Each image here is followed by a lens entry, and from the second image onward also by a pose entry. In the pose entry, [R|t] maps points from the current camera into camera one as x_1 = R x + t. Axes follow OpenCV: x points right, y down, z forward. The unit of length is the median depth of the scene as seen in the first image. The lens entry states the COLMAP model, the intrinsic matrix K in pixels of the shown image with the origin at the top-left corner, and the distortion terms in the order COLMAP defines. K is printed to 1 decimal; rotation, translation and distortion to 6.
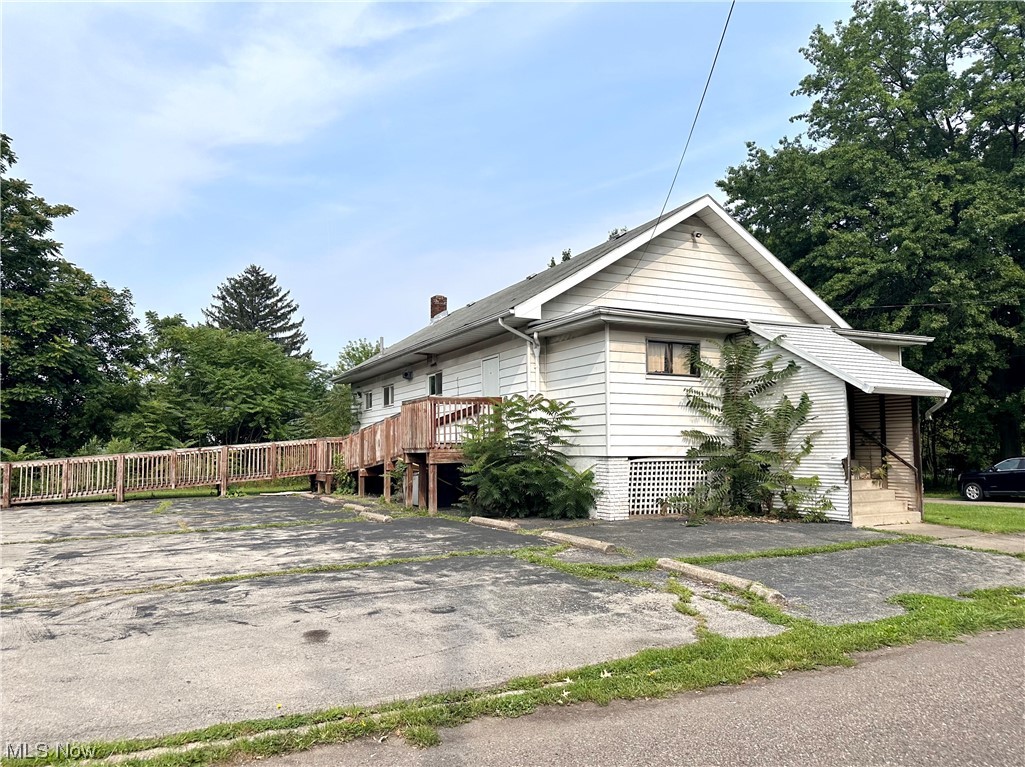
lens RADIAL K [[708.4, 0, 508.6], [0, 708.4, 380.3], [0, 0, 1]] dist [0.097063, -0.118598]
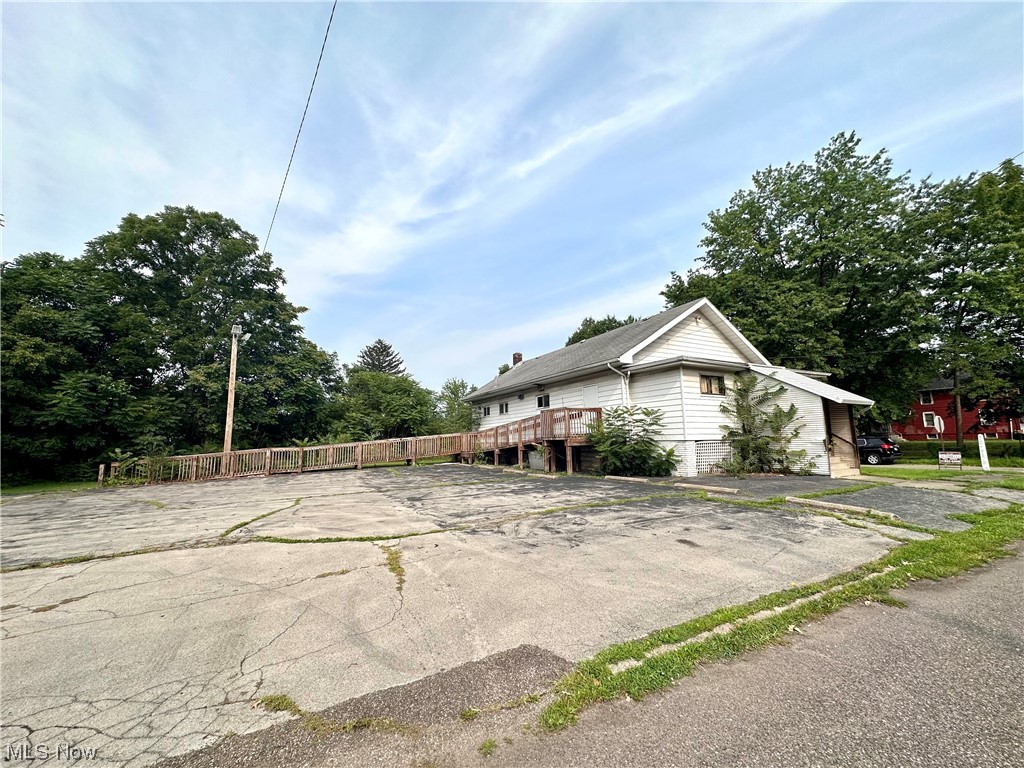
lens RADIAL K [[392.3, 0, 506.5], [0, 392.3, 374.3], [0, 0, 1]] dist [-0.000911, -0.000107]
pose [[0.999861, -0.006973, 0.015122, -0.249398], [0.007995, 0.997610, -0.068626, 0.005243], [-0.014607, 0.068738, 0.997528, 0.016096]]
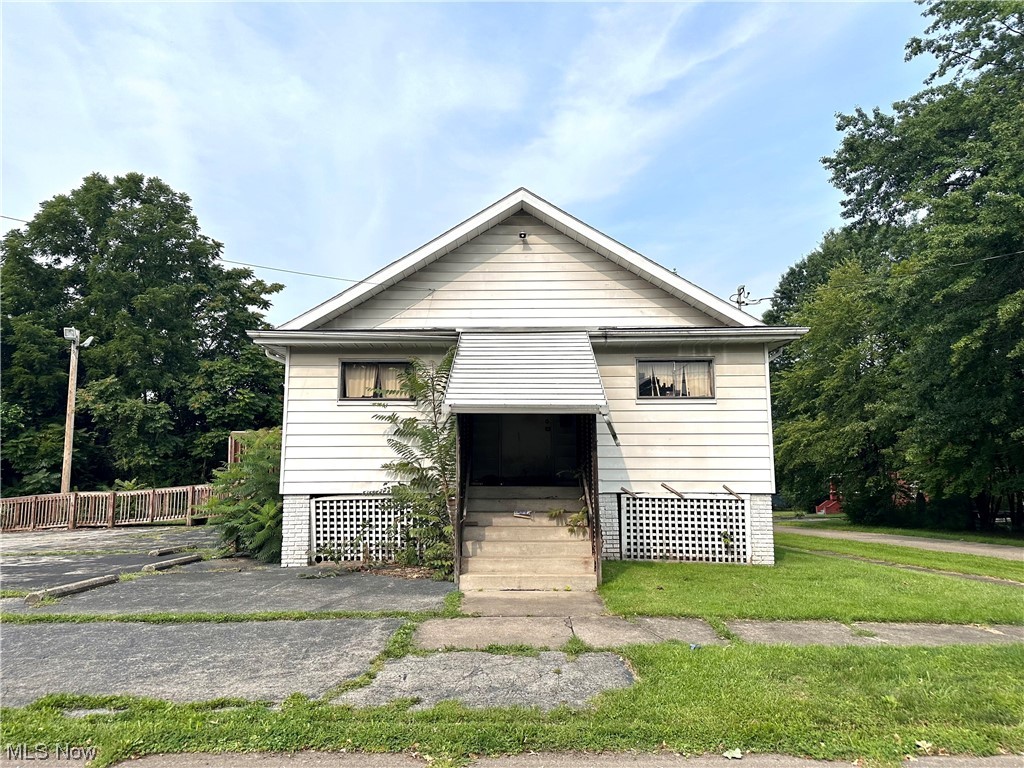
lens RADIAL K [[707.7, 0, 508.1], [0, 707.7, 380.8], [0, 0, 1]] dist [0.097063, -0.118598]
pose [[0.884834, -0.056069, -0.462520, 0.644606], [0.031711, 0.997678, -0.060278, 0.022578], [0.464826, 0.038669, 0.884557, 0.247864]]
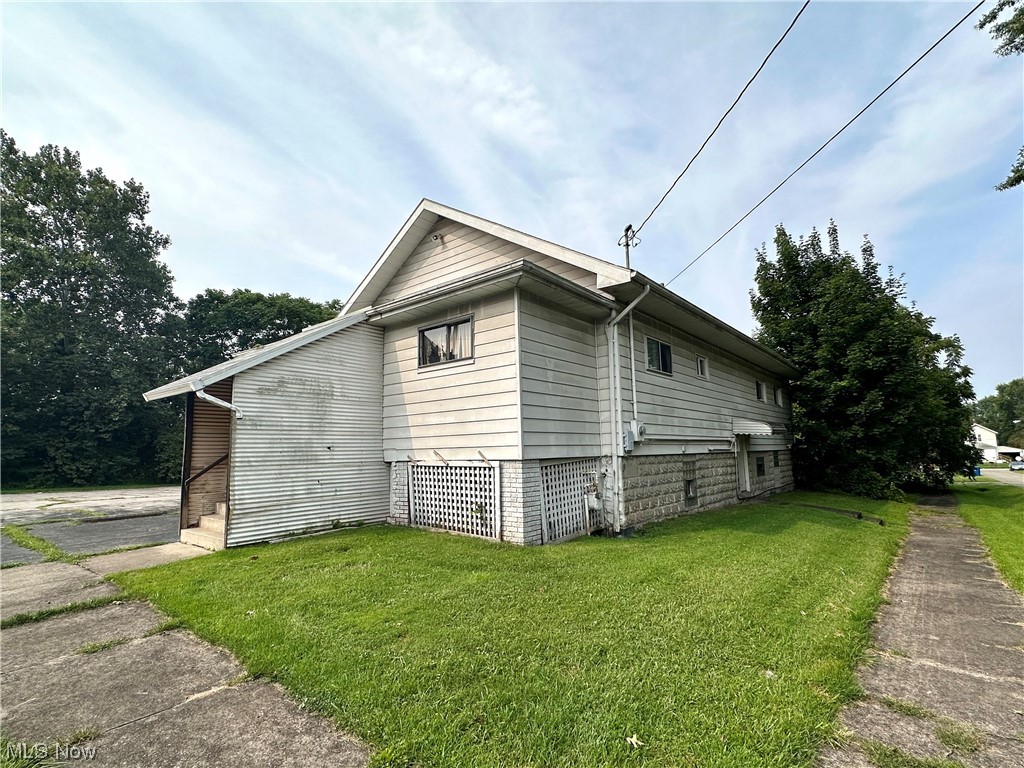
lens RADIAL K [[498.4, 0, 512.0], [0, 498.4, 384.0], [0, 0, 1]] dist [0.001314, -0.000087]
pose [[0.402591, -0.121201, -0.907321, 0.924579], [0.095872, 0.991327, -0.089883, 0.072158], [0.910346, -0.050800, 0.410719, 0.814637]]
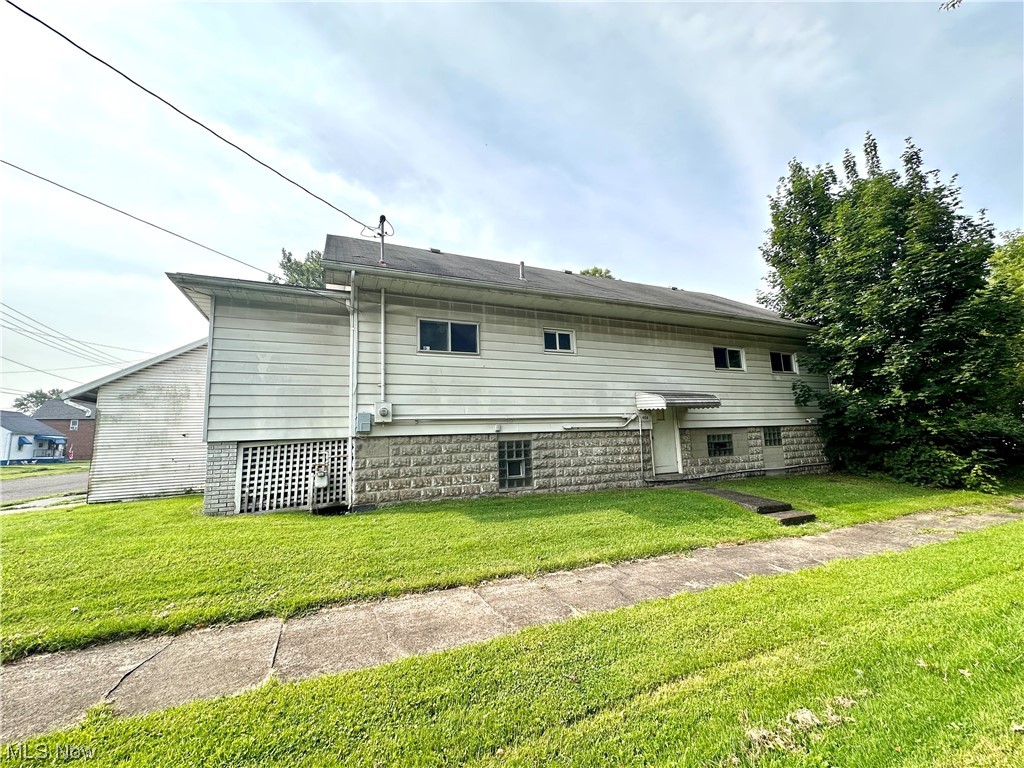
lens RADIAL K [[406.2, 0, 512.0], [0, 406.2, 384.0], [0, 0, 1]] dist [-0.000778, -0.000093]
pose [[-0.045438, -0.126940, -0.990869, 0.930259], [0.125211, 0.983348, -0.131719, 0.132092], [0.991089, -0.130052, -0.028787, 1.305007]]
